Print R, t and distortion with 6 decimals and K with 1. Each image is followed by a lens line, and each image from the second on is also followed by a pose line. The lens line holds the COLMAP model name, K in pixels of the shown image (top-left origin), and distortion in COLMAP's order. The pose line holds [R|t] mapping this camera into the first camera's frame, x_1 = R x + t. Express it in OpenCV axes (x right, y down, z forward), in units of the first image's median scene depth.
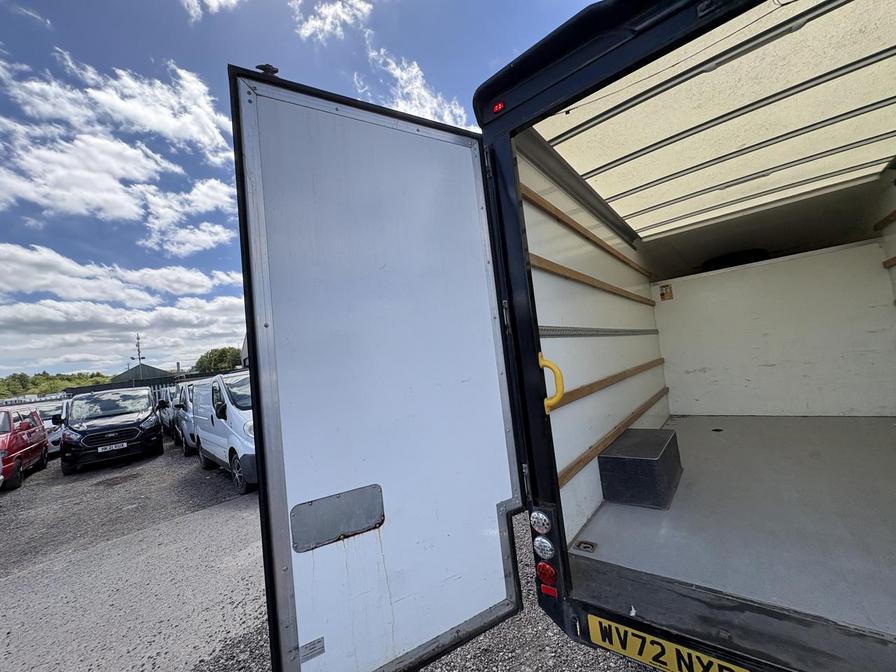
lens RADIAL K [[356.4, 0, 447.8], [0, 356.4, 337.8], [0, 0, 1]] dist [0.001541, 0.000146]
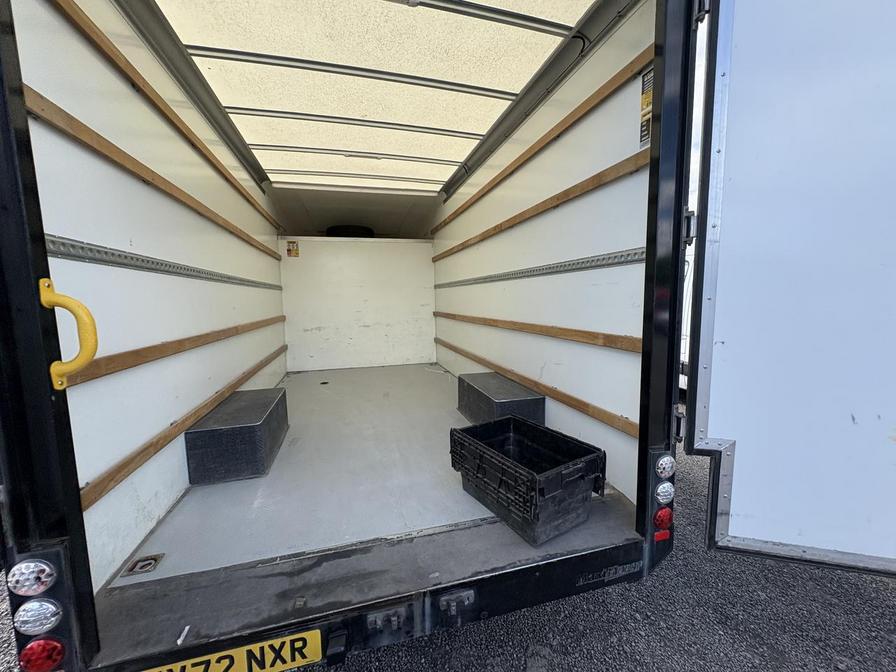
lens RADIAL K [[360.0, 0, 447.4], [0, 360.0, 334.9], [0, 0, 1]] dist [0.000109, 0.000216]
pose [[0.579703, 0.016037, 0.814670, 0.131347], [-0.103696, 0.993129, 0.054238, 0.023658], [-0.808203, -0.115920, 0.577383, 0.134425]]
